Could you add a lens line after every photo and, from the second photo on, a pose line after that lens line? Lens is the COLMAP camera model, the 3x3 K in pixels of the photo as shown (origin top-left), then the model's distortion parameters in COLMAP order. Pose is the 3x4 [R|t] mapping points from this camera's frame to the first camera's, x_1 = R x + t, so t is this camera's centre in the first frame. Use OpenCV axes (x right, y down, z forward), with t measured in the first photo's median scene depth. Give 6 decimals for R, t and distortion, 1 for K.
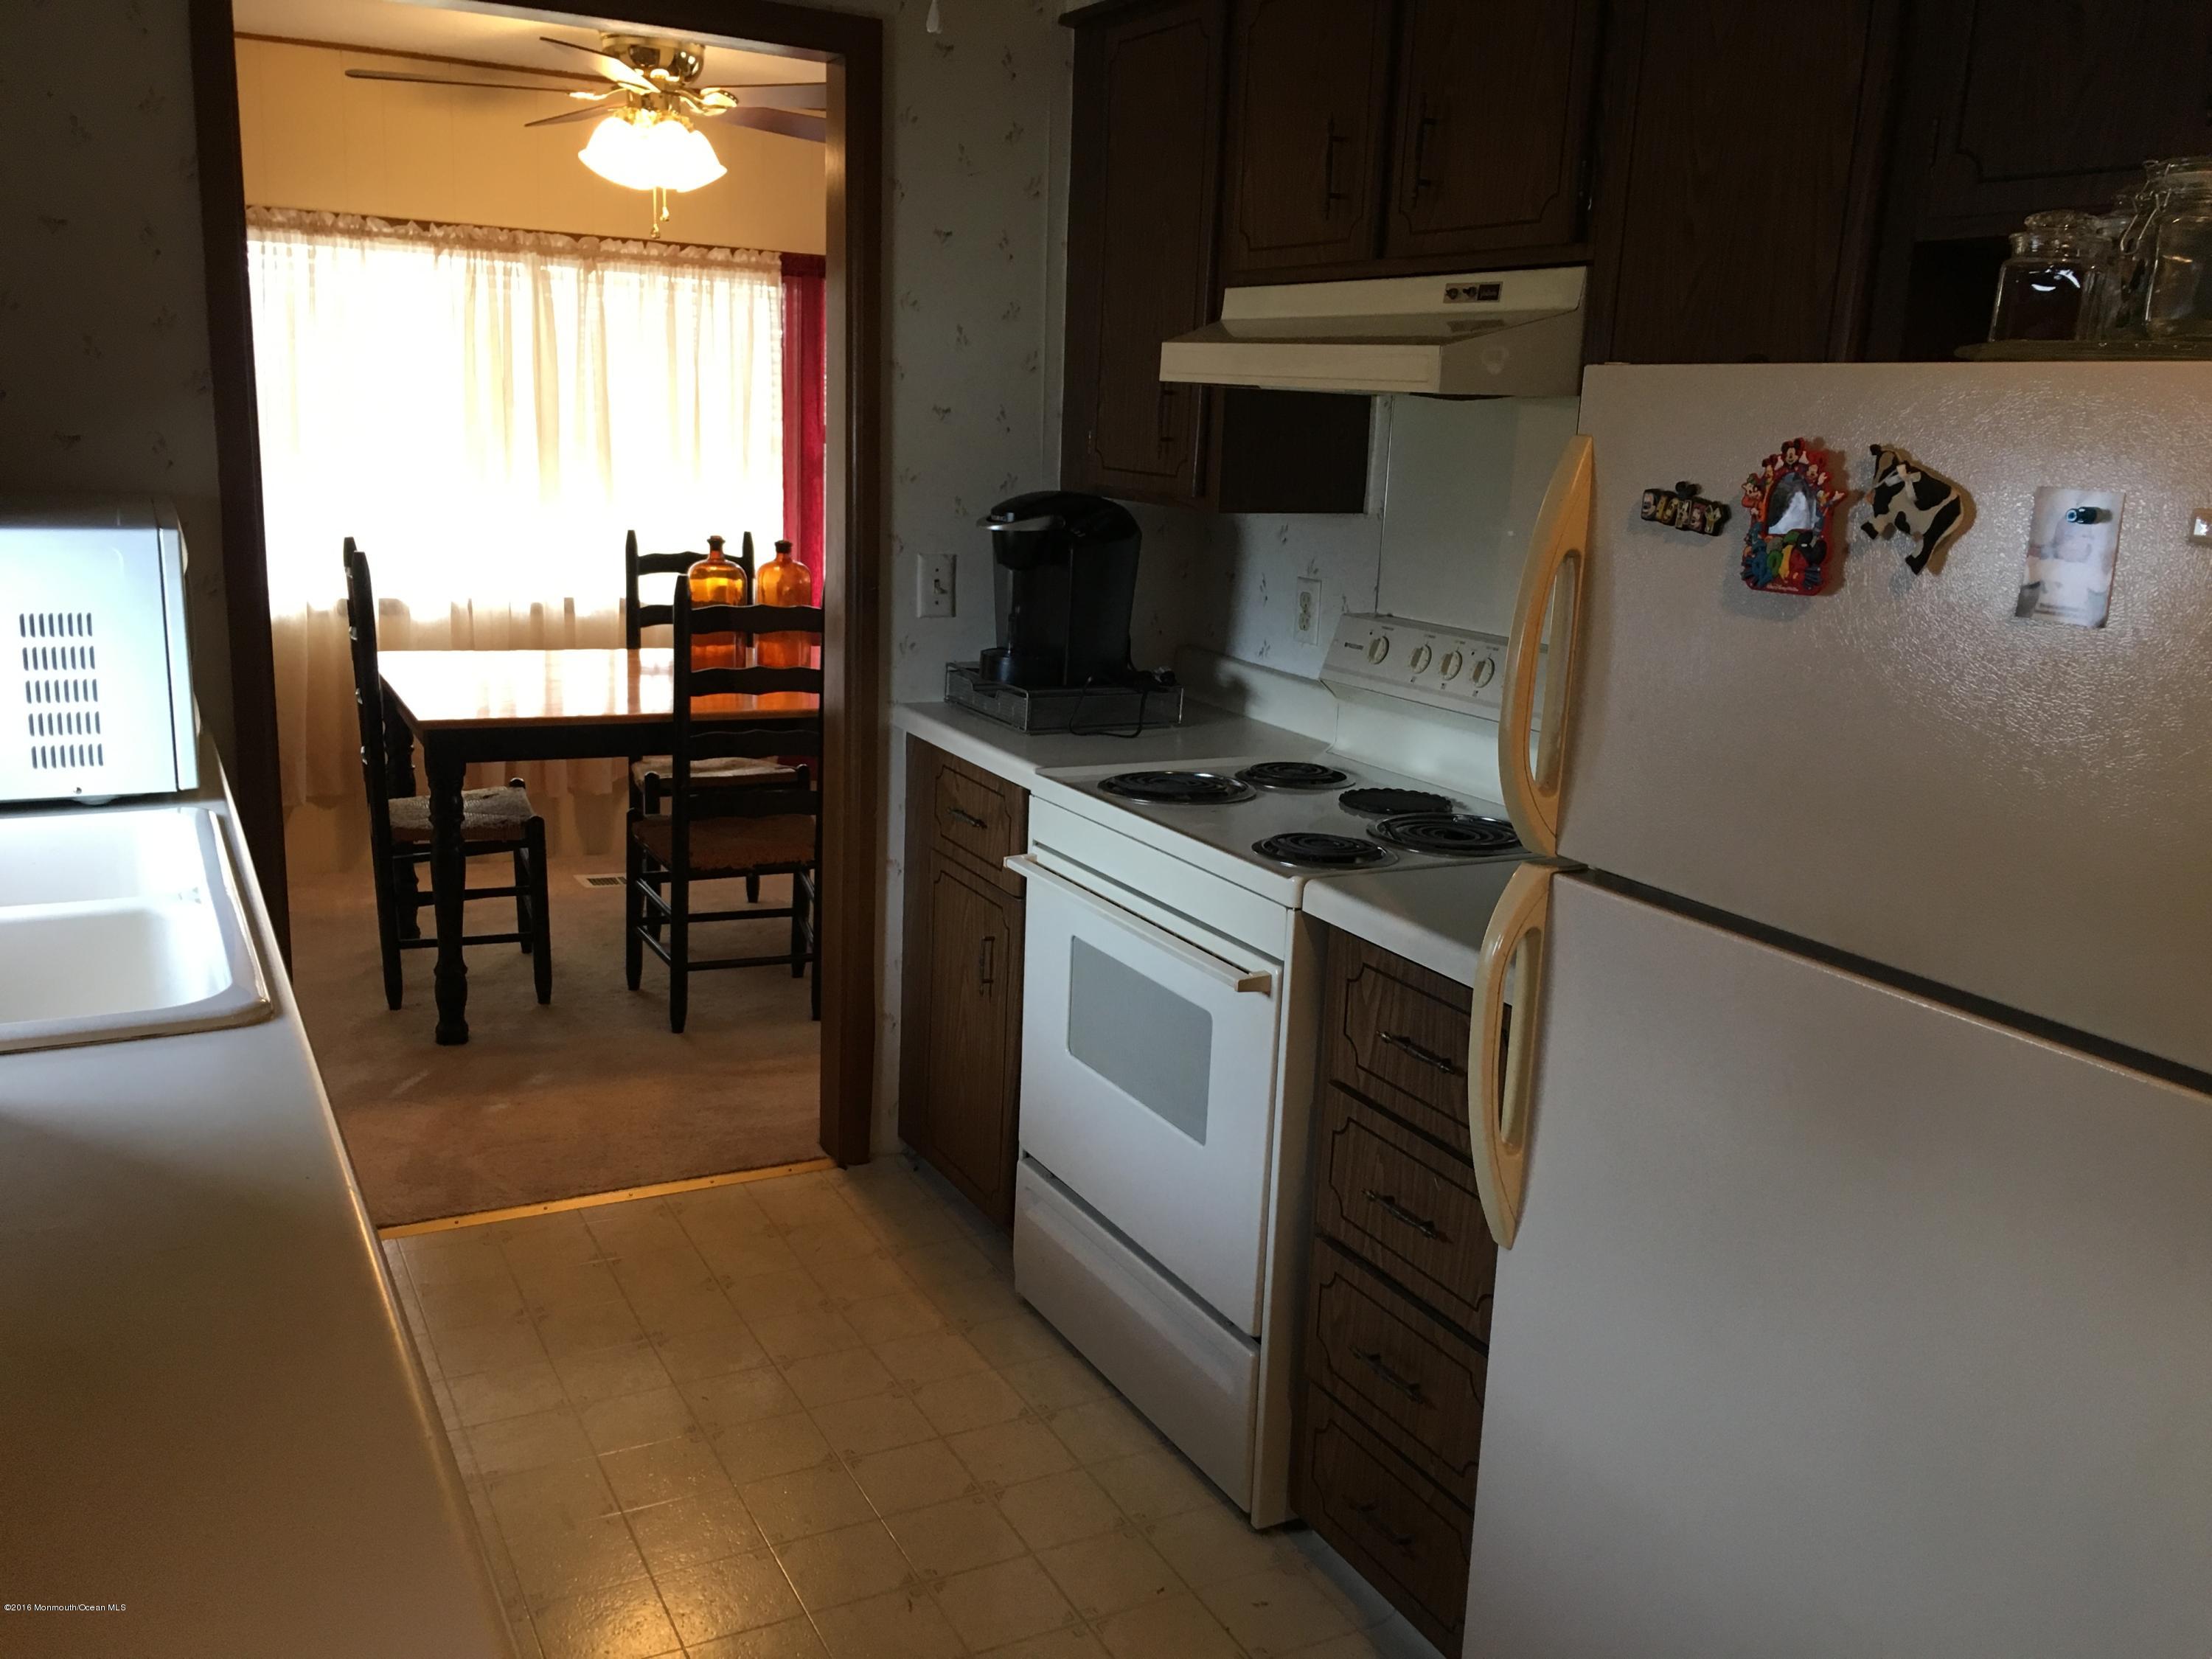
lens RADIAL K [[1878.0, 0, 1106.0], [0, 1878.0, 829.5], [0, 0, 1]] dist [0.066437, -0.071400]
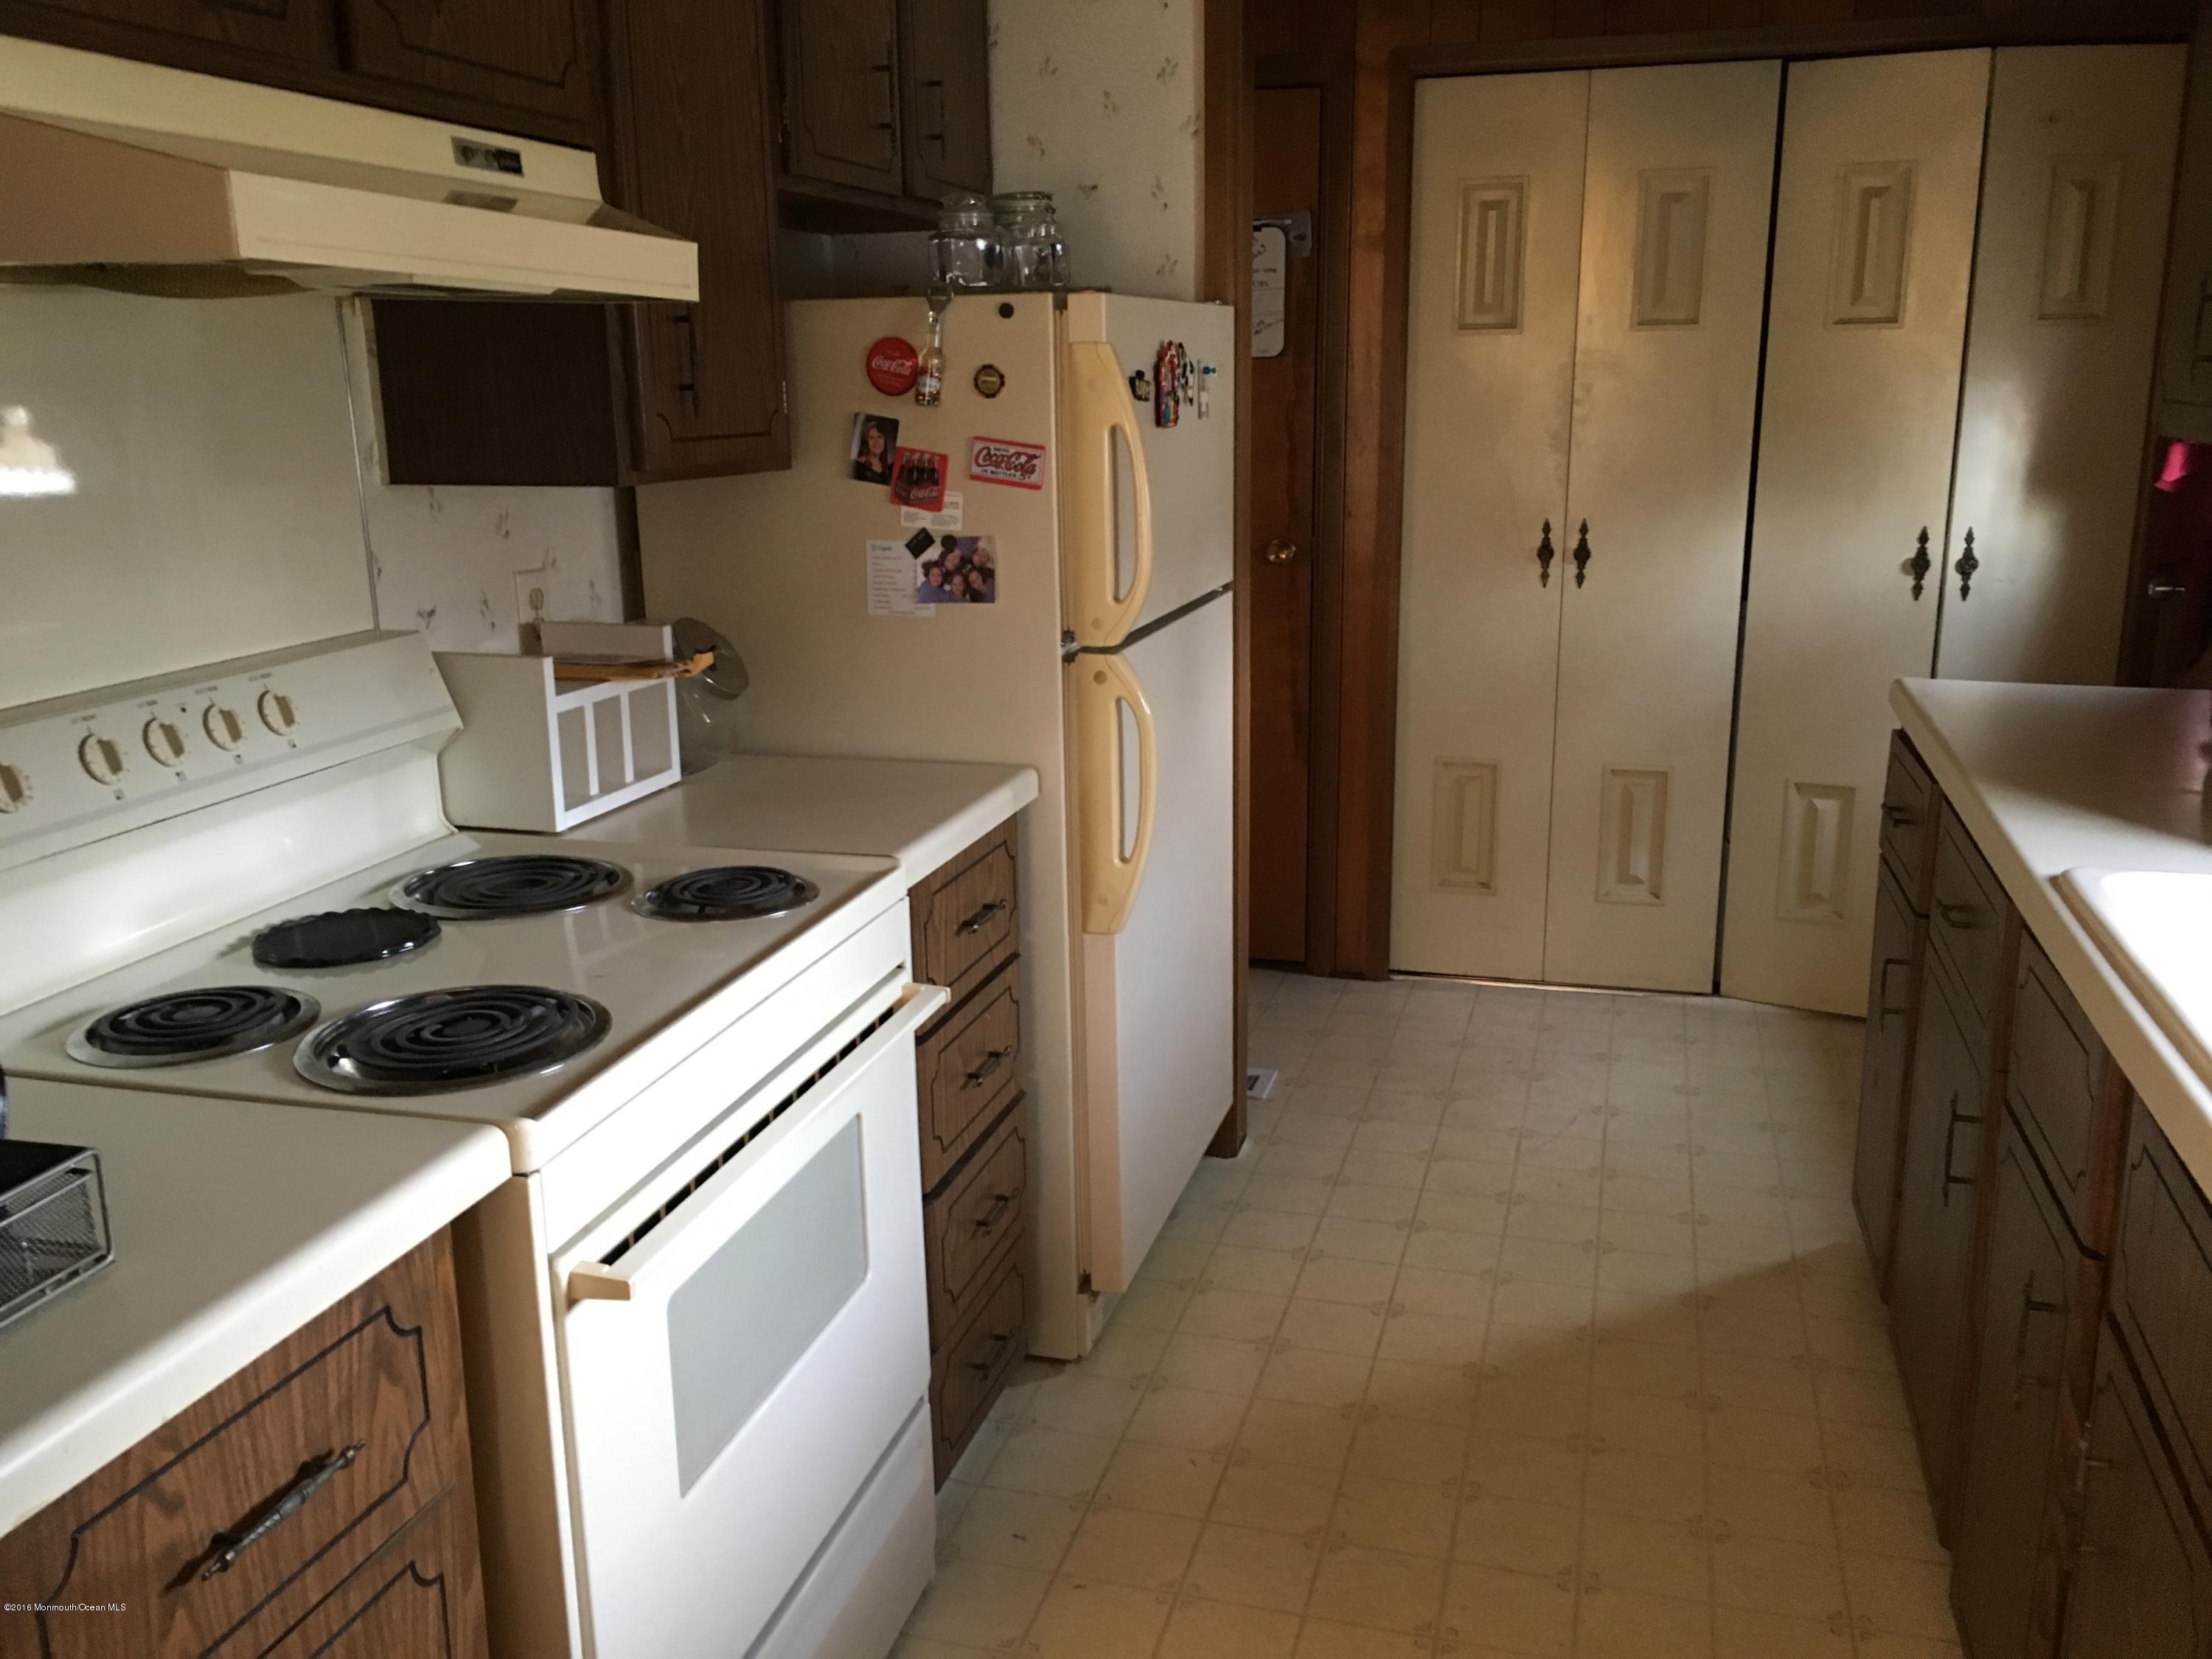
lens RADIAL K [[1878.0, 0, 1106.0], [0, 1878.0, 829.5], [0, 0, 1]] dist [0.066437, -0.071400]
pose [[-0.725952, -0.201592, 0.657536, -0.509911], [0.129381, 0.898974, 0.418456, -0.321809], [-0.675466, 0.388852, -0.626530, 1.379998]]
